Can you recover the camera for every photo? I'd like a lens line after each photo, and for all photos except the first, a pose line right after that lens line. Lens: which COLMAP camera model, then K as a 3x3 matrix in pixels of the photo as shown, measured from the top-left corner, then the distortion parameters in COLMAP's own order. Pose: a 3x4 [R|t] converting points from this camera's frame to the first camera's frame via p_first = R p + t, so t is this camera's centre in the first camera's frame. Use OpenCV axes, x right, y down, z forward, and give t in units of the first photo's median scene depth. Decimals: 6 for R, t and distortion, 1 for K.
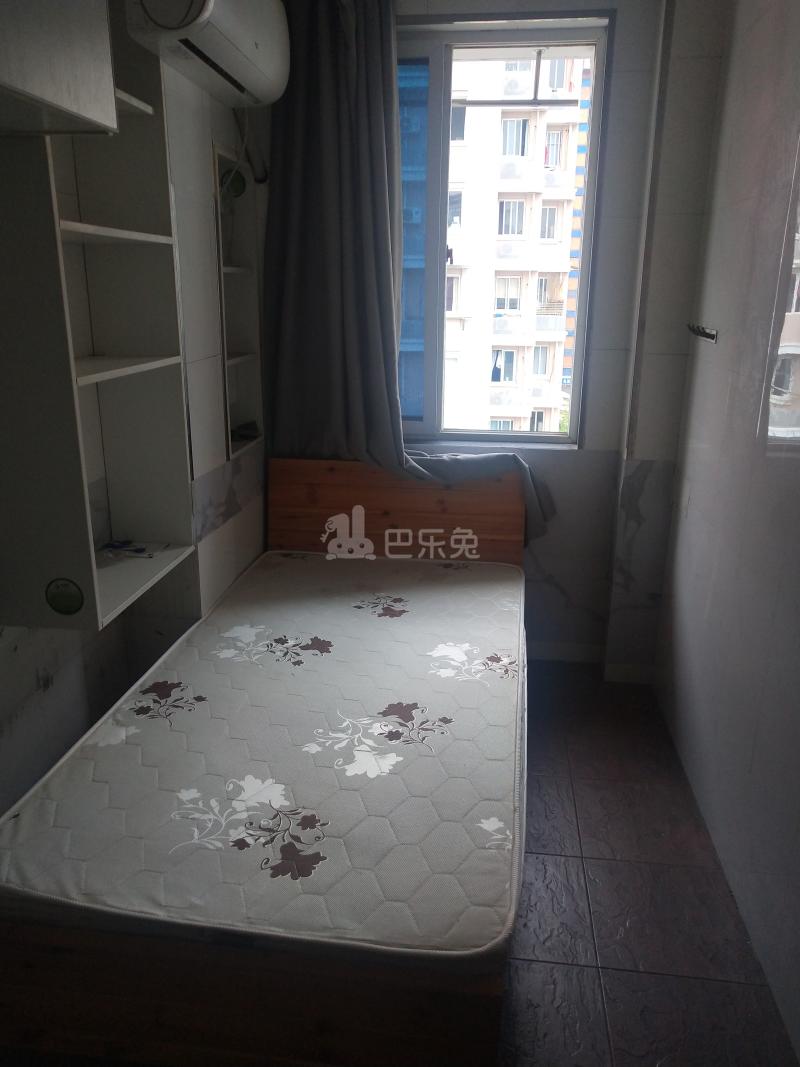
lens RADIAL K [[815.8, 0, 400.0], [0, 815.8, 533.5], [0, 0, 1]] dist [-0.006123, 0.032661]
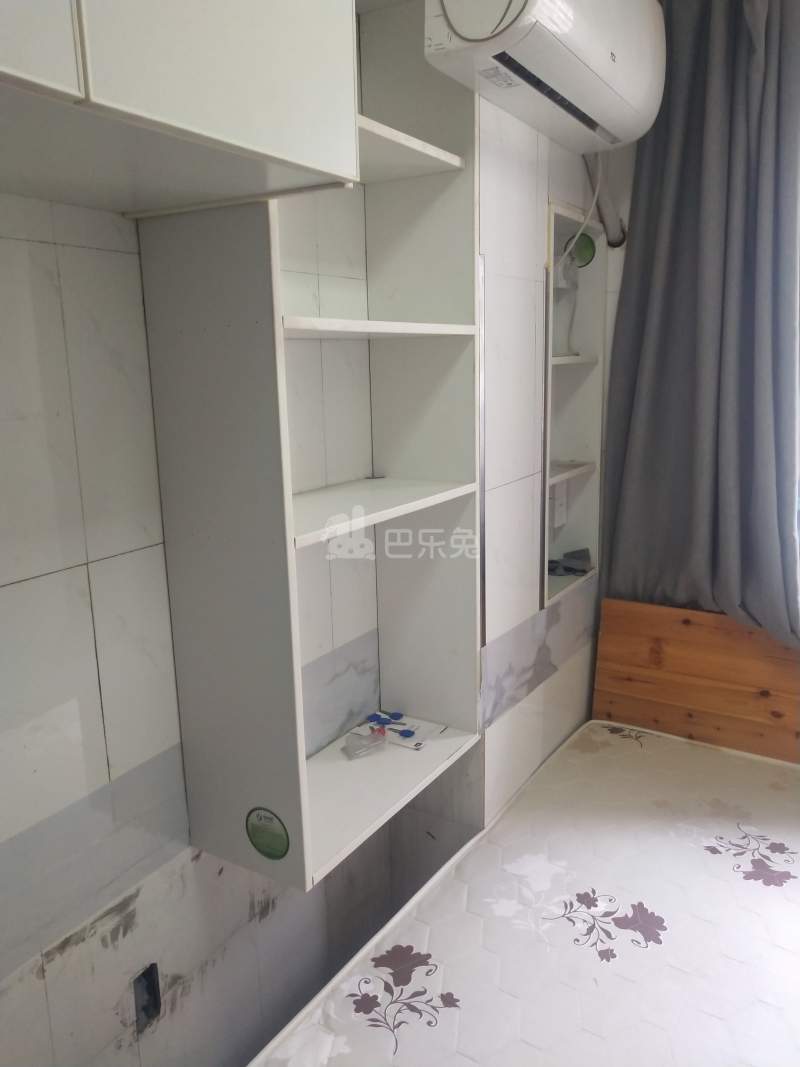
lens RADIAL K [[838.2, 0, 400.0], [0, 838.2, 533.5], [0, 0, 1]] dist [-0.000200, 0.006638]
pose [[0.909086, 0.056897, -0.412704, -0.017603], [-0.092982, 0.993352, -0.067871, -0.110618], [0.406099, 0.100075, 0.908333, 0.282067]]
